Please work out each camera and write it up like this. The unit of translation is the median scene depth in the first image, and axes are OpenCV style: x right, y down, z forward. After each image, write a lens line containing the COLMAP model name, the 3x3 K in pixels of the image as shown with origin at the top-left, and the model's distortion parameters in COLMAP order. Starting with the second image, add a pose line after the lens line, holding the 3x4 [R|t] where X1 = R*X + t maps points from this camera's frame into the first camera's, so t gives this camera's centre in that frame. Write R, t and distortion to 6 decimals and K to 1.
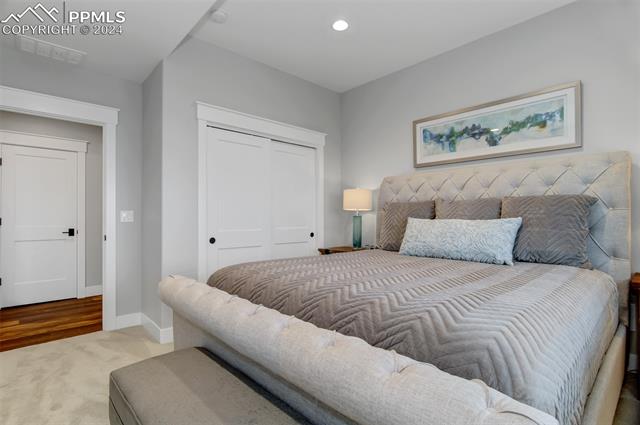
lens RADIAL K [[318.7, 0, 321.7], [0, 318.7, 214.3], [0, 0, 1]] dist [-0.003887, -0.000286]
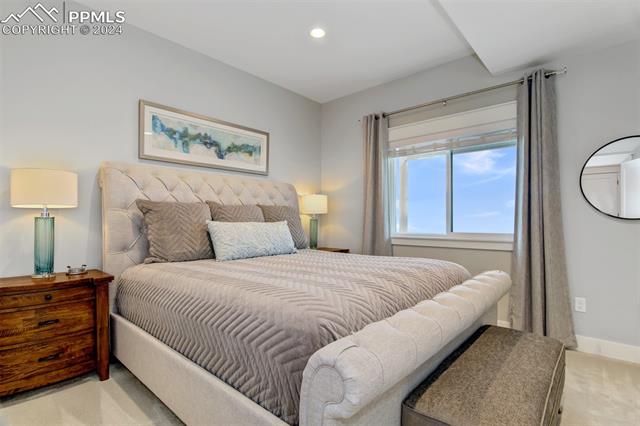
lens RADIAL K [[318.7, 0, 321.2], [0, 318.7, 216.0], [0, 0, 1]] dist [-0.003887, -0.000286]
pose [[-0.092841, 0.007465, 0.995653, -0.624666], [-0.013729, 0.999867, -0.008777, 0.000437], [-0.995586, -0.014484, -0.092726, 0.707159]]
